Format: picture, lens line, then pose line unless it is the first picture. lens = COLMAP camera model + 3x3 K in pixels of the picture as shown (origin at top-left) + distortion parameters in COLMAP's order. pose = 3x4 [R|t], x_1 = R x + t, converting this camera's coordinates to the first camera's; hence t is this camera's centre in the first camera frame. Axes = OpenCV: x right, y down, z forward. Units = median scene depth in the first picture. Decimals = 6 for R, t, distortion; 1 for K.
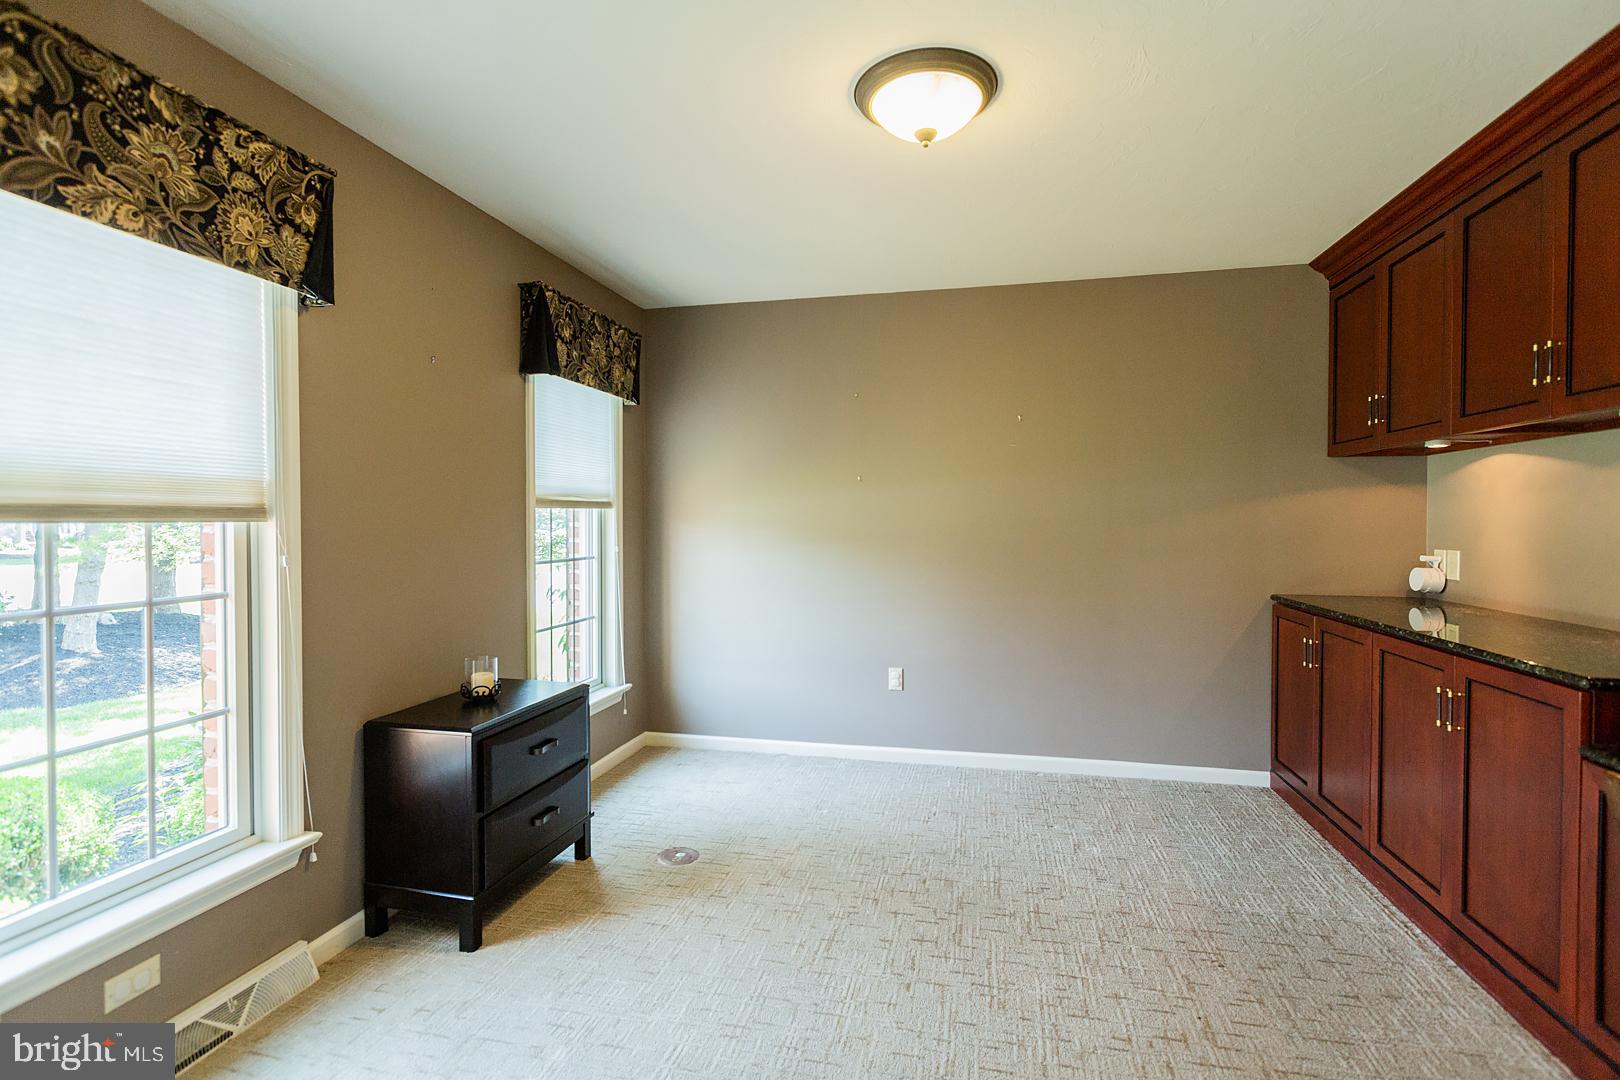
lens RADIAL K [[775.5, 0, 806.1], [0, 775.5, 530.4], [0, 0, 1]] dist [-0.002177, 0.000187]
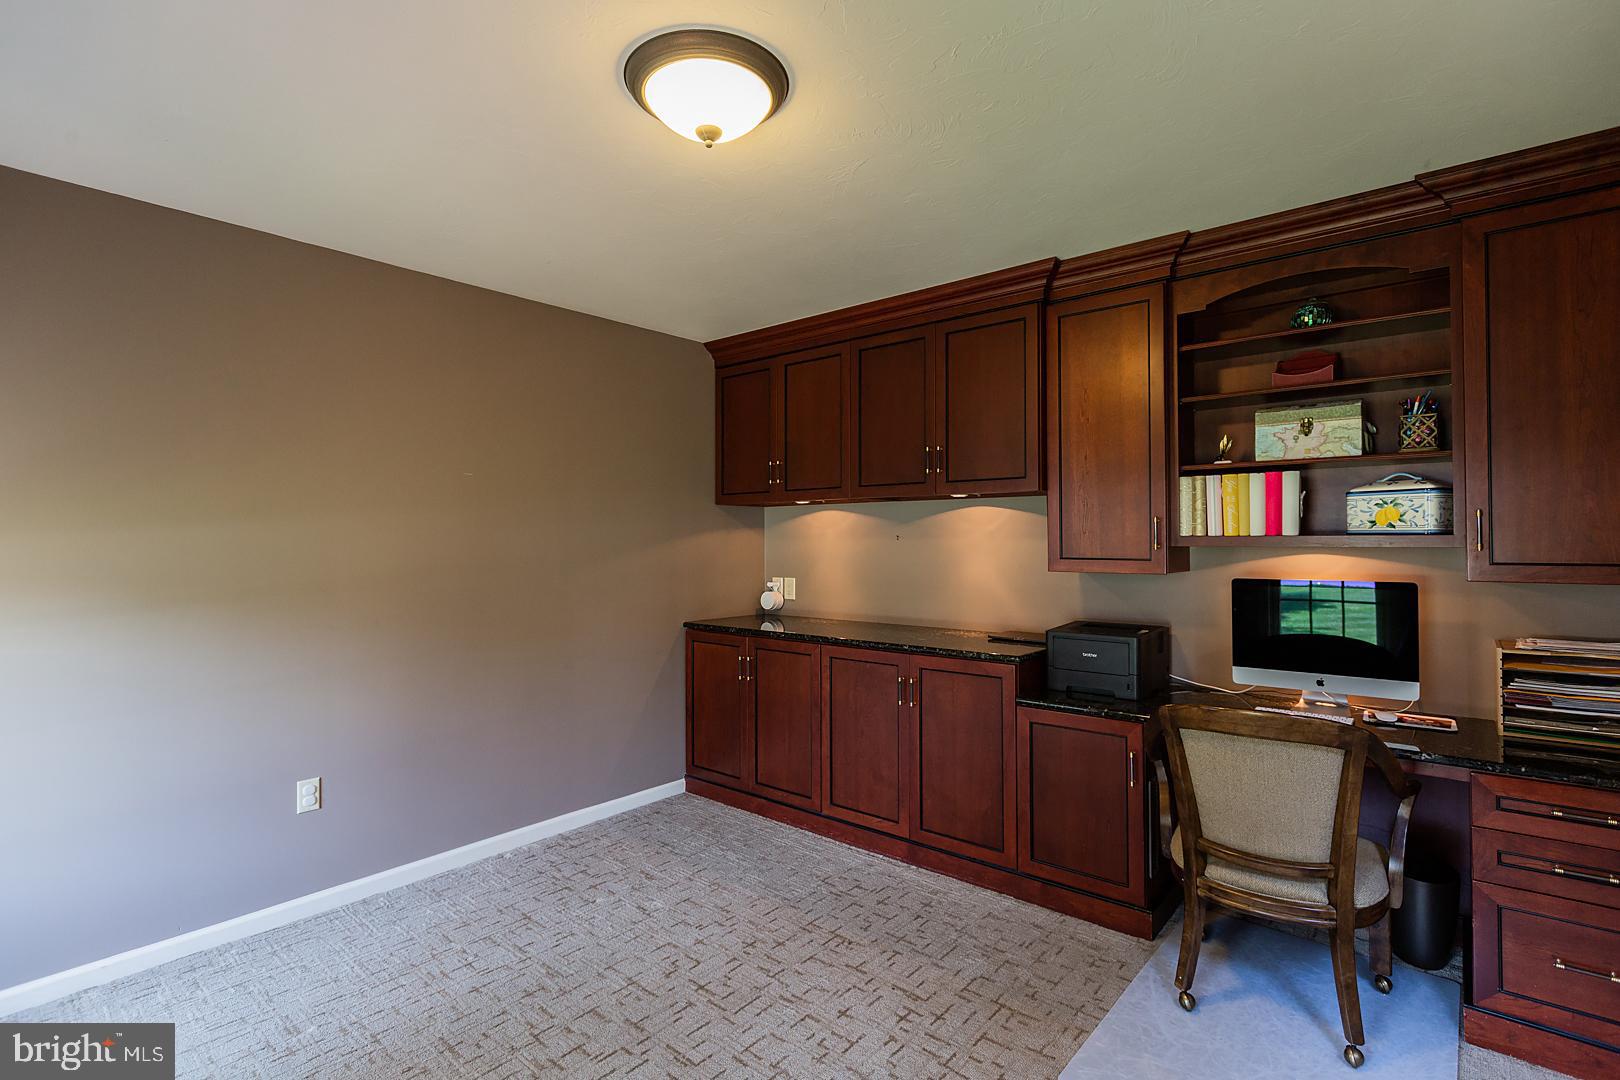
lens RADIAL K [[775.5, 0, 806.1], [0, 775.5, 530.4], [0, 0, 1]] dist [-0.002177, 0.000187]
pose [[0.448765, 0.009949, 0.893594, -0.369204], [0.016845, 0.999666, -0.019589, -0.029920], [-0.893491, 0.023843, 0.448448, 0.341051]]
